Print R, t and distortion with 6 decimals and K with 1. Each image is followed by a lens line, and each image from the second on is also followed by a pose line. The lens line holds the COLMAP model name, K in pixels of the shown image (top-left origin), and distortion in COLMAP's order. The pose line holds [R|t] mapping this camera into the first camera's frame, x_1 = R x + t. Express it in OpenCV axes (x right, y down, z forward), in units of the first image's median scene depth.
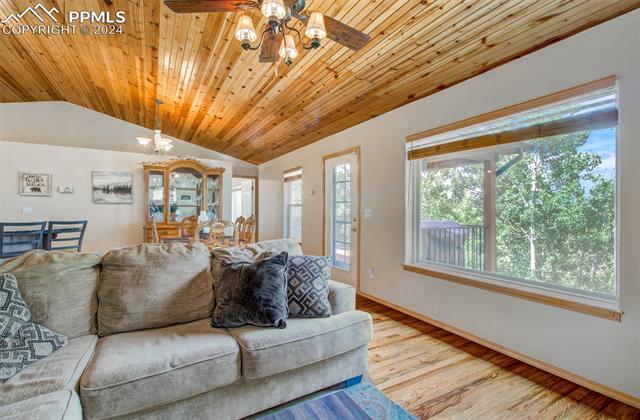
lens RADIAL K [[299.7, 0, 318.5], [0, 299.7, 207.8], [0, 0, 1]] dist [-0.004118, 0.001381]
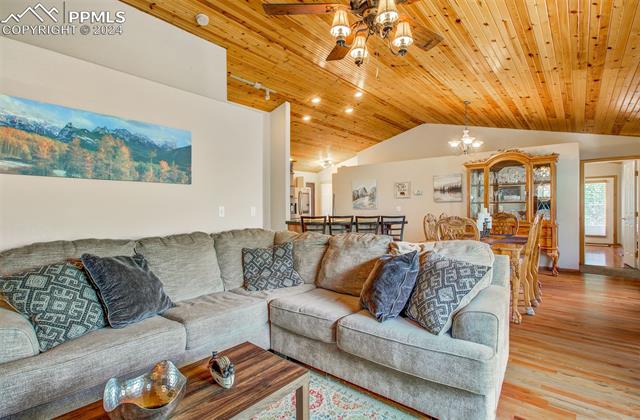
lens RADIAL K [[299.7, 0, 322.7], [0, 299.7, 212.4], [0, 0, 1]] dist [-0.004118, 0.001381]
pose [[0.354826, 0.003520, -0.934926, 0.271467], [0.020754, 0.999717, 0.011641, 0.003631], [0.934702, -0.023534, 0.354653, 0.161908]]
